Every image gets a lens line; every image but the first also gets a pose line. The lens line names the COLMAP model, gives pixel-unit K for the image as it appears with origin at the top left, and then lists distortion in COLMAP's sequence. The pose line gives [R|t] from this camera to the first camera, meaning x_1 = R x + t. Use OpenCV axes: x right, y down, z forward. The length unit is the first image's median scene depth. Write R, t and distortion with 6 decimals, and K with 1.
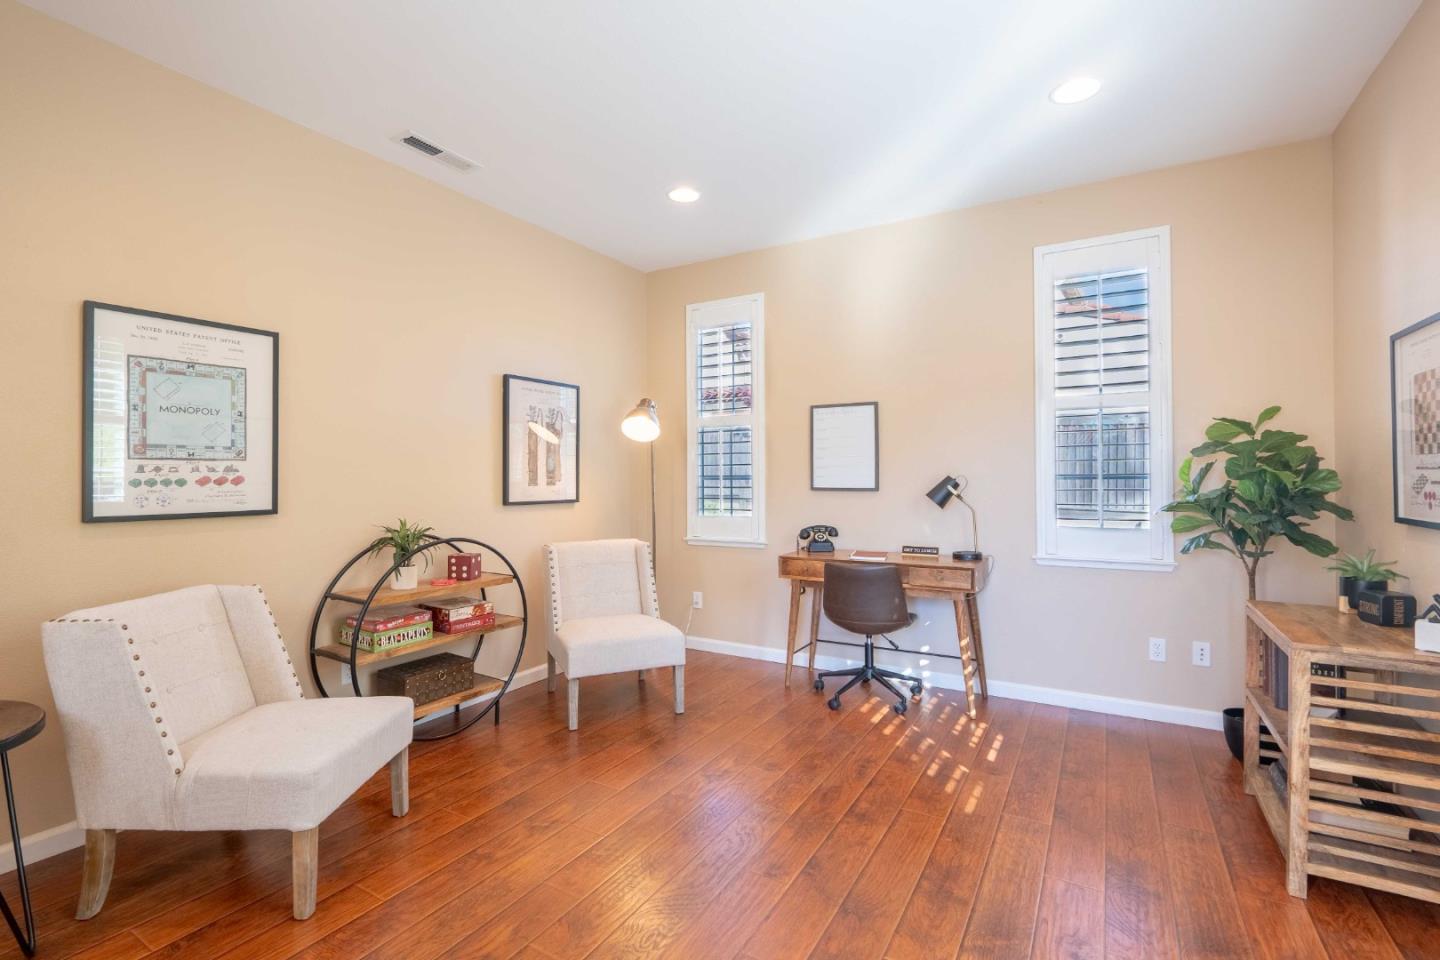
lens RADIAL K [[656.7, 0, 720.5], [0, 656.7, 474.4], [0, 0, 1]] dist [-0.000069, -0.000056]
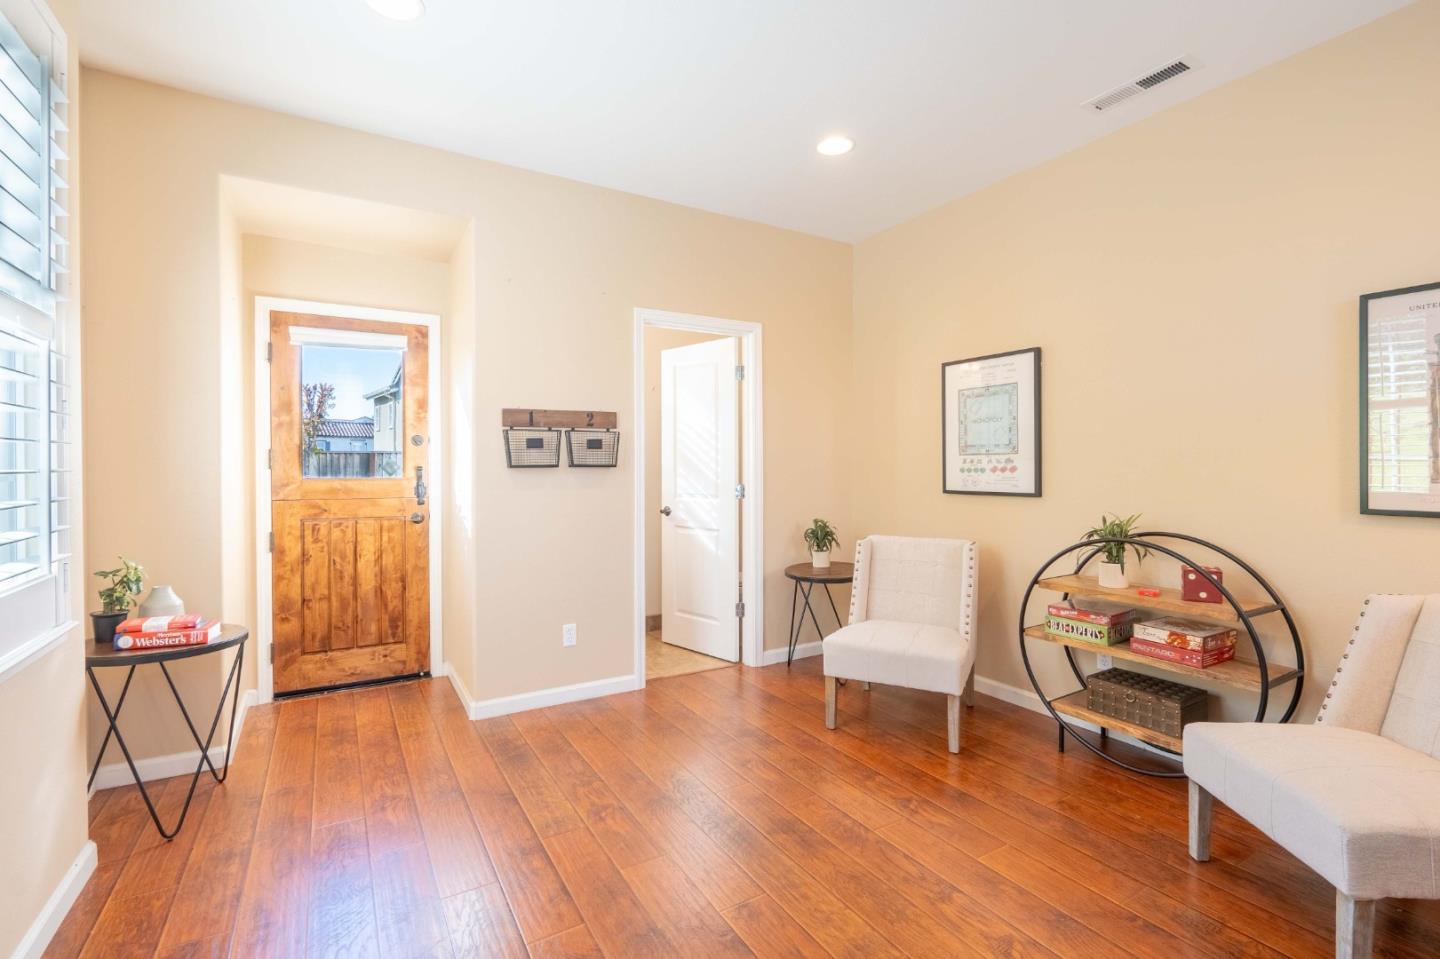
lens RADIAL K [[656.7, 0, 720.6], [0, 656.7, 474.7], [0, 0, 1]] dist [-0.000069, -0.000056]
pose [[-0.481376, 0.007012, -0.876486, 0.704492], [-0.000225, 0.999967, 0.008124, 0.009964], [0.876514, 0.004108, -0.481359, 1.133463]]
